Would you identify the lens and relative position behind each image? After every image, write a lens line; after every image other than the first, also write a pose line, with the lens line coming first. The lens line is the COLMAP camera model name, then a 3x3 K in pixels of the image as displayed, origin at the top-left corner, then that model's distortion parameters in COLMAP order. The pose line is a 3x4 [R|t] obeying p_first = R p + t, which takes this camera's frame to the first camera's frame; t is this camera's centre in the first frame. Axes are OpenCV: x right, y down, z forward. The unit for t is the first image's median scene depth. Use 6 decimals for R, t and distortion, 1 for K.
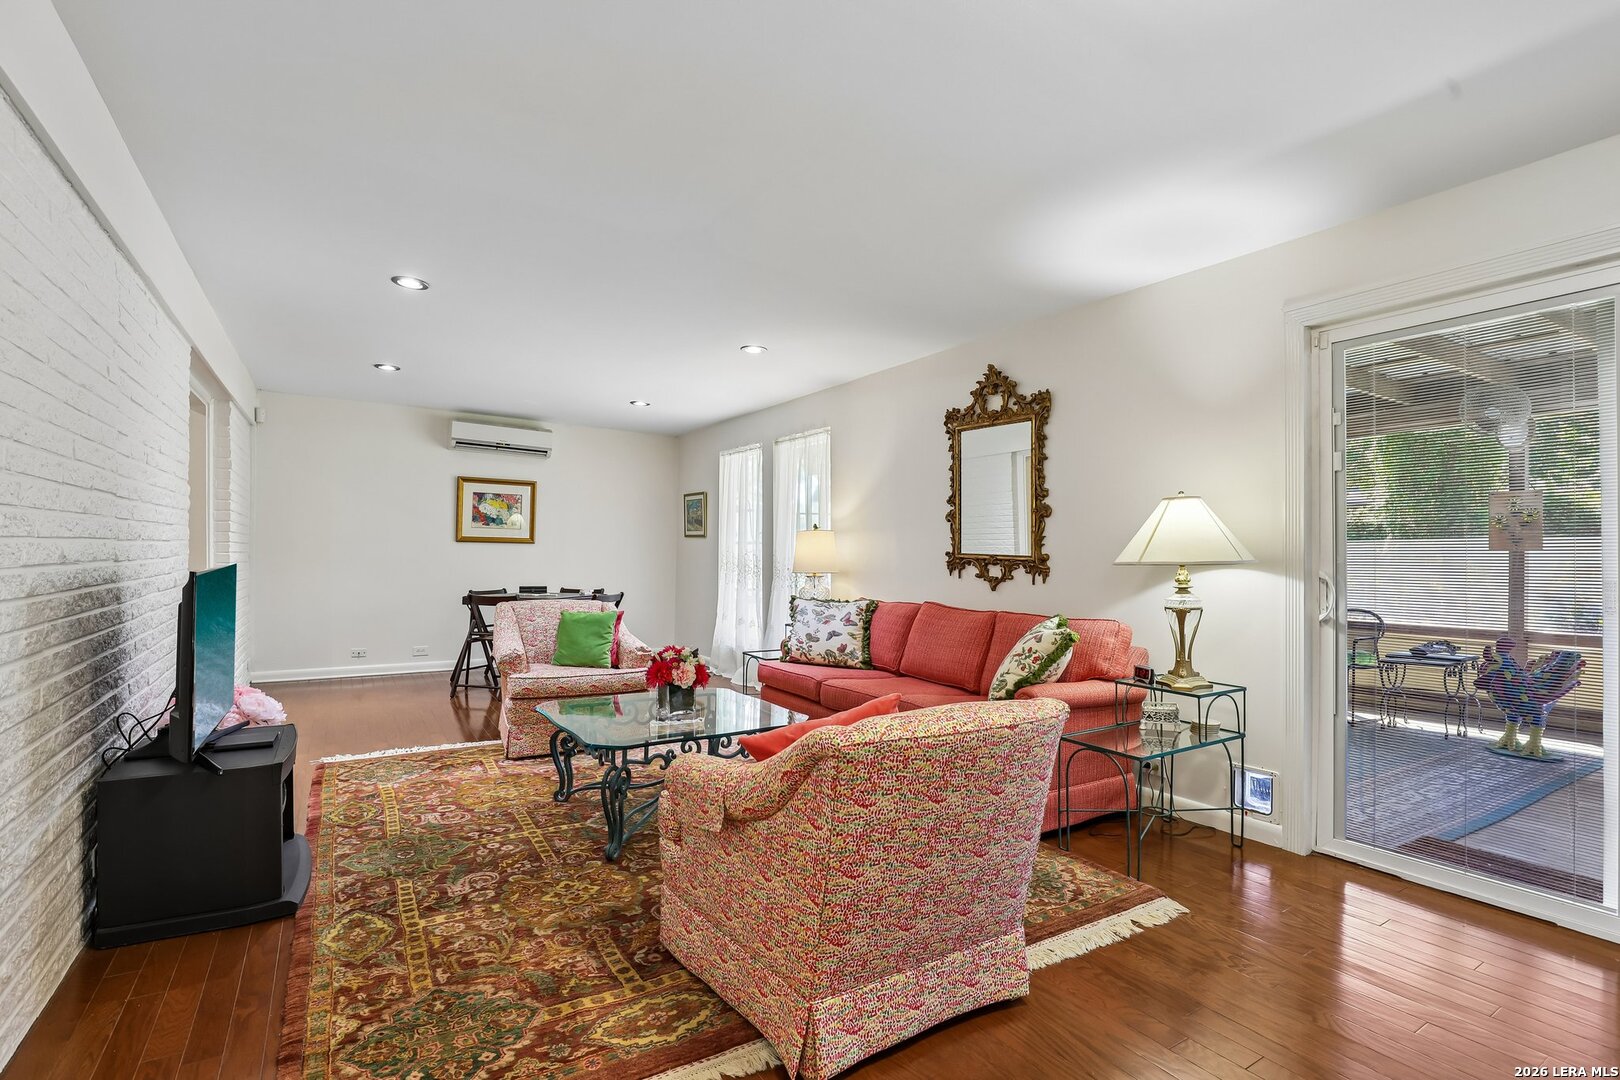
lens RADIAL K [[764.2, 0, 812.9], [0, 764.2, 542.9], [0, 0, 1]] dist [-0.017125, 0.000119]
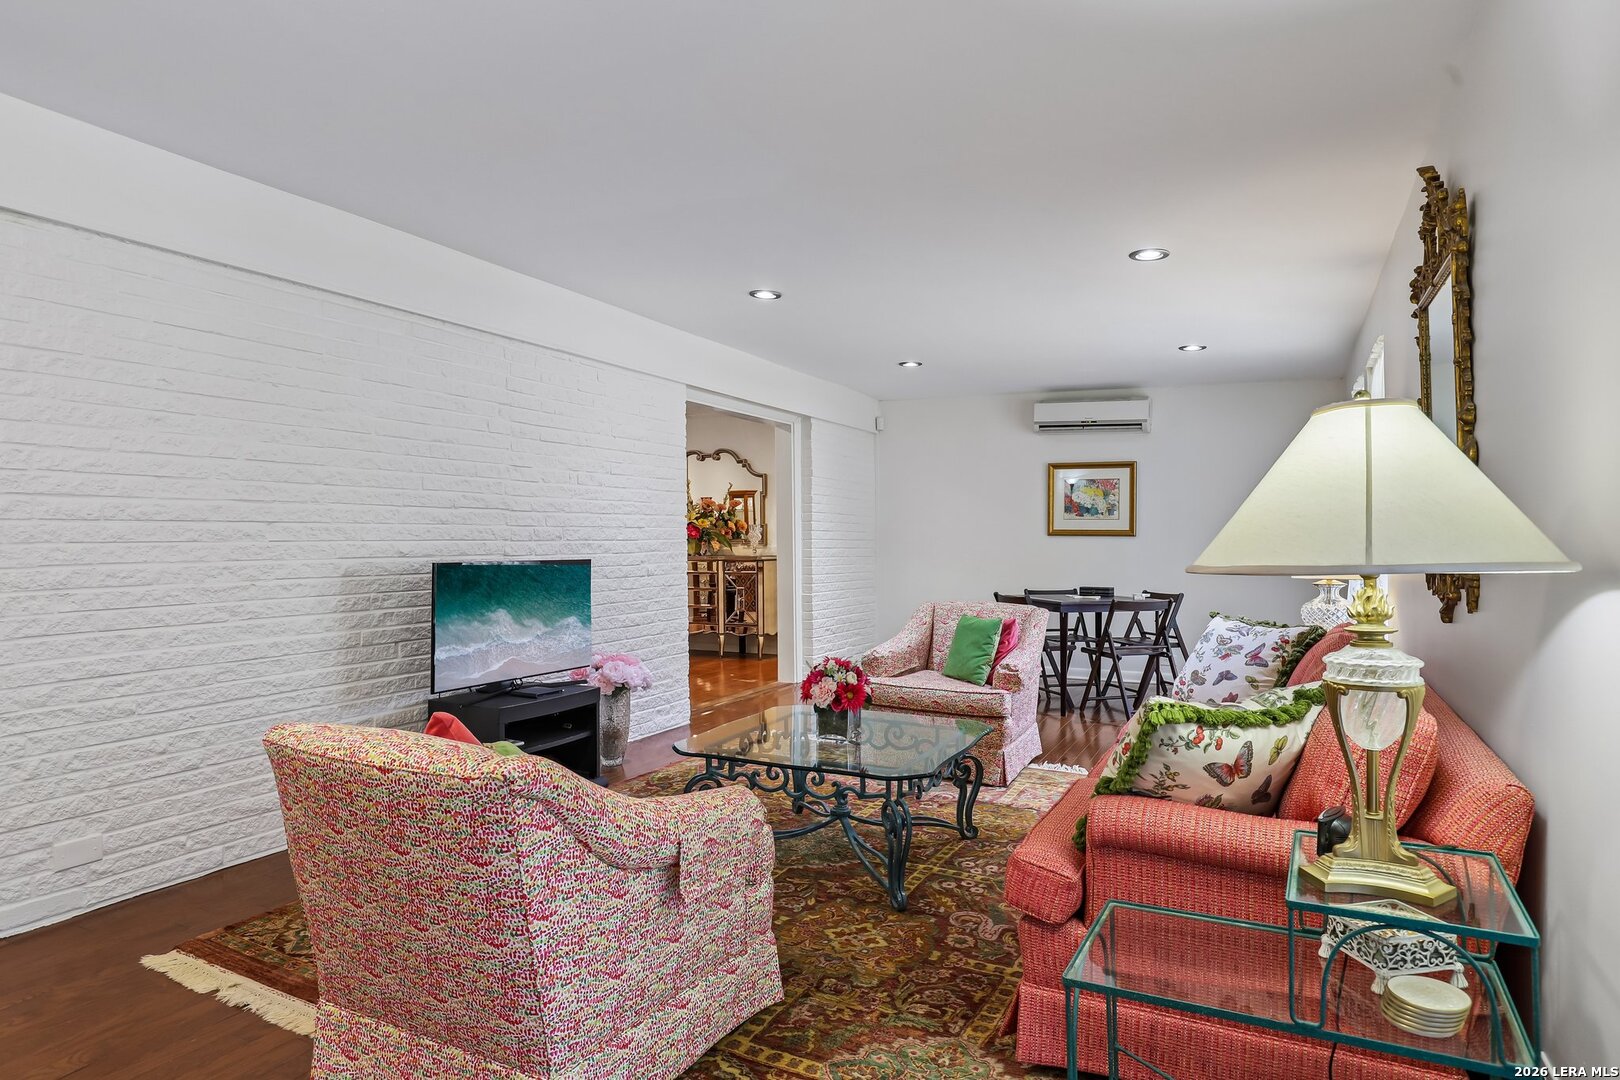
lens RADIAL K [[898.7, 0, 815.5], [0, 898.7, 534.5], [0, 0, 1]] dist [-0.017927, 0.003163]
pose [[0.525221, -0.017291, -0.850790, 0.292144], [0.015750, 0.999820, -0.010597, 0.003770], [0.850820, -0.007834, 0.525398, 0.204480]]
